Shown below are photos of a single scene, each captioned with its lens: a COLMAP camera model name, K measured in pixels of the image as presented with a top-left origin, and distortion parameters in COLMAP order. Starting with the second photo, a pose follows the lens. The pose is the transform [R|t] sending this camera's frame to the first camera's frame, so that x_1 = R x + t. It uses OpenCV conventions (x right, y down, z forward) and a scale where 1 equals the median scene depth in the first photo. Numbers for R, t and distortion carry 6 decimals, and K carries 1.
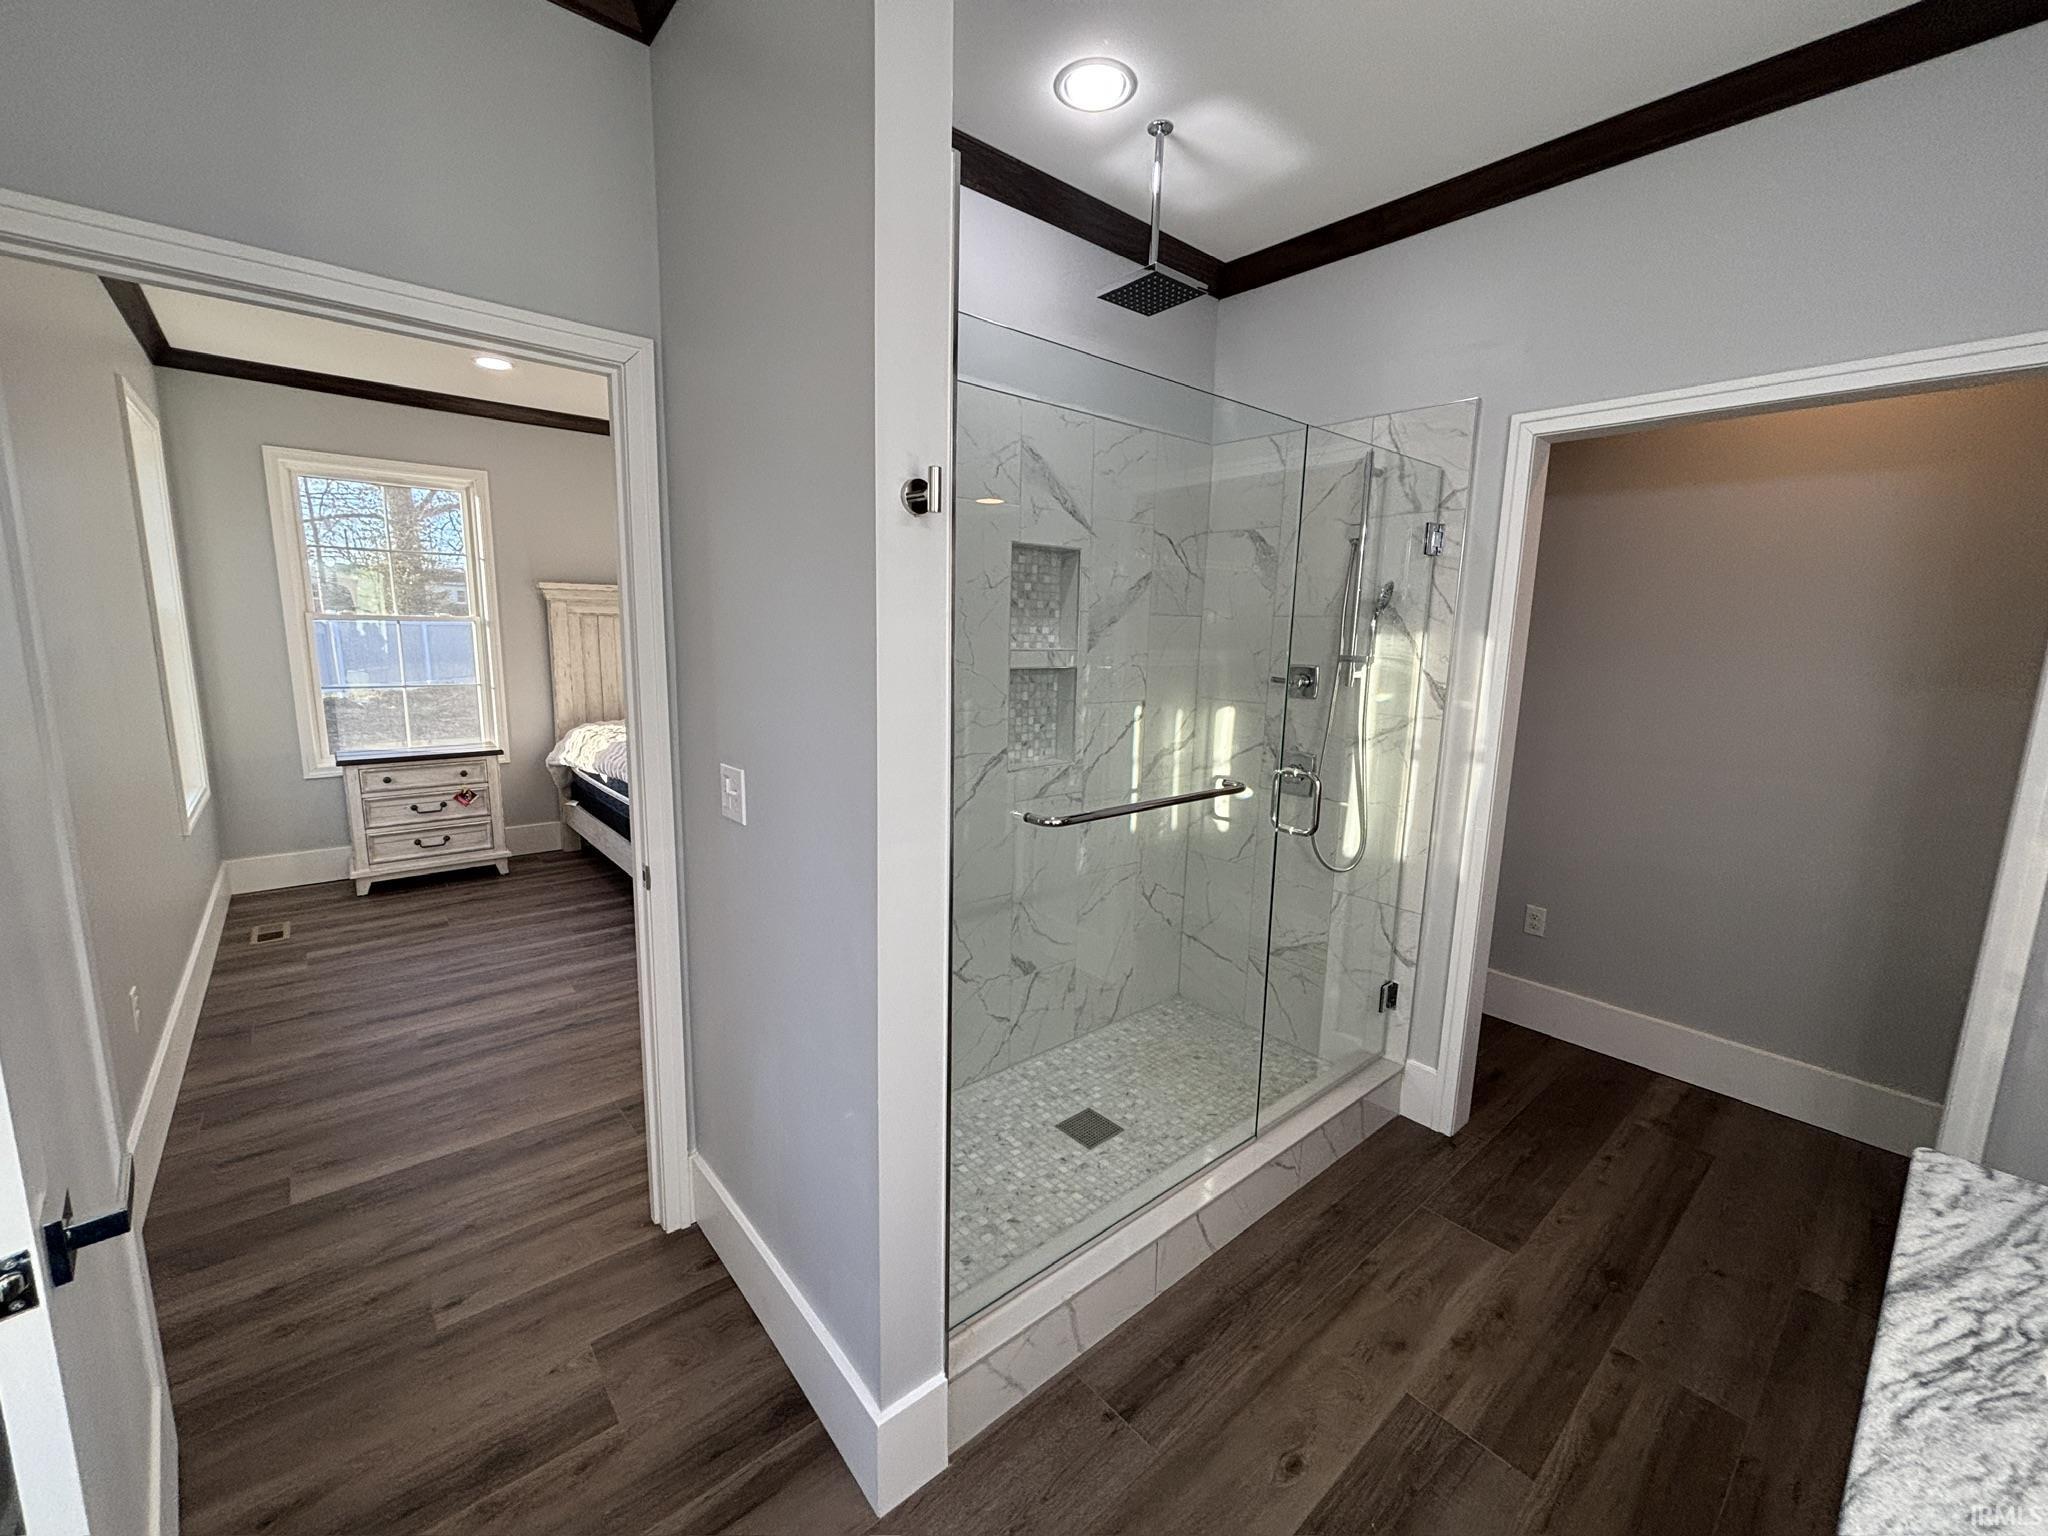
lens RADIAL K [[827.4, 0, 1018.3], [0, 827.4, 766.5], [0, 0, 1]] dist [-0.000914, 0.000018]
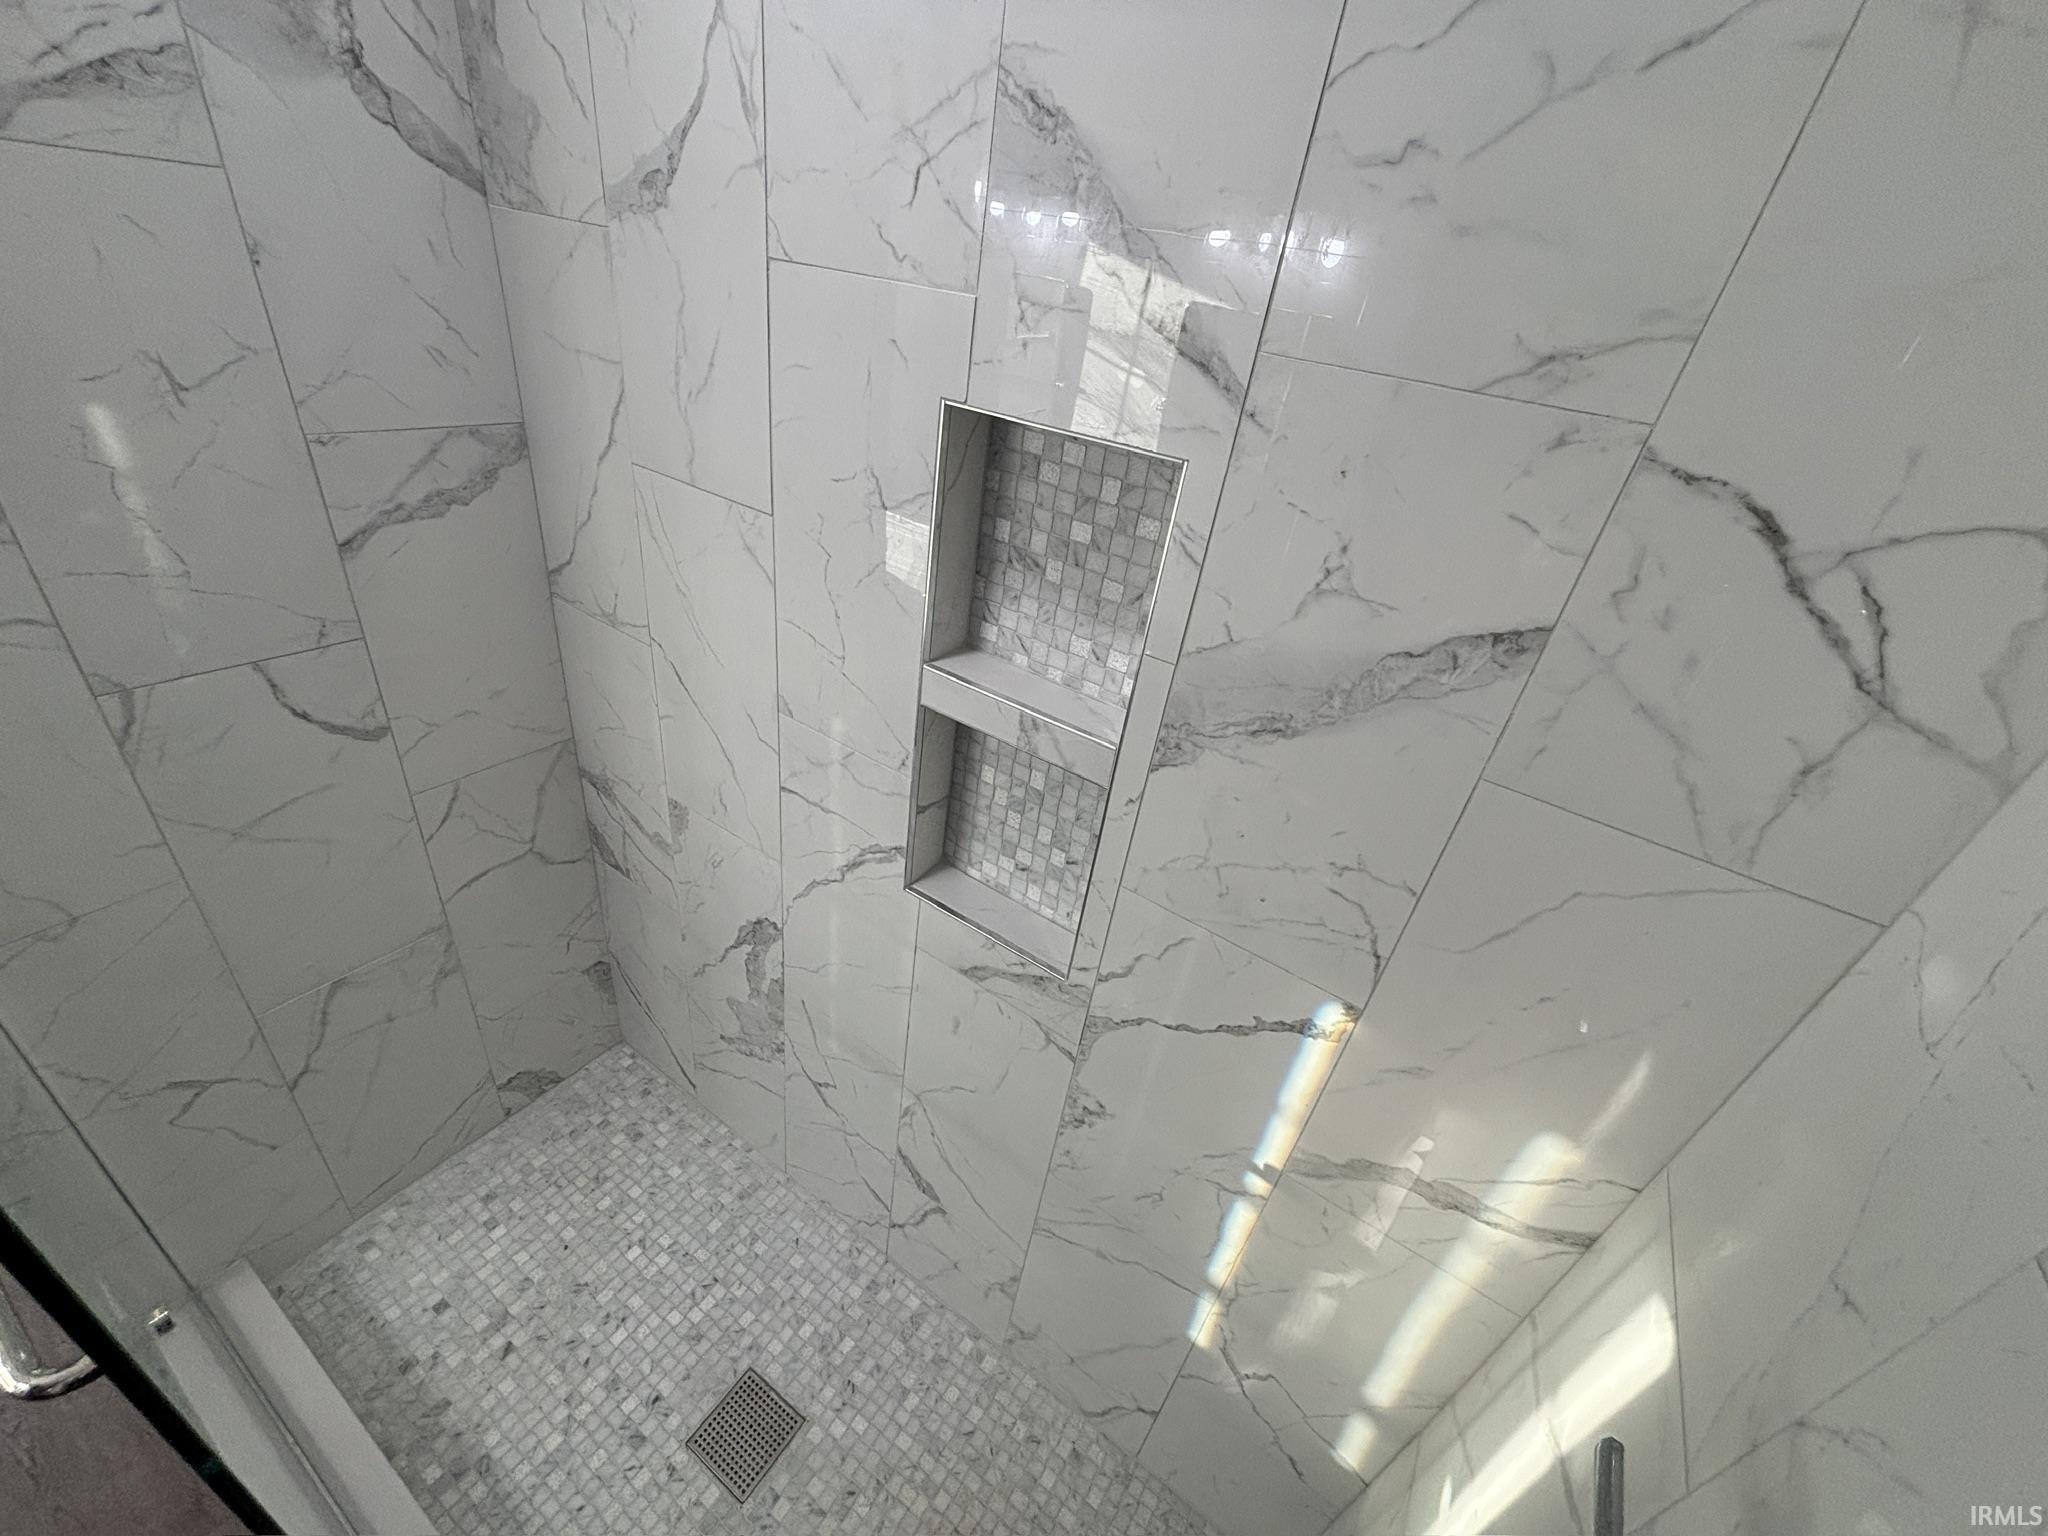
lens RADIAL K [[827.4, 0, 1018.3], [0, 827.4, 766.5], [0, 0, 1]] dist [-0.000914, 0.000018]
pose [[0.279368, 0.516676, -0.809320, 0.353899], [-0.287854, 0.849179, 0.442758, -0.282068], [0.916020, 0.109273, 0.385961, 0.834447]]
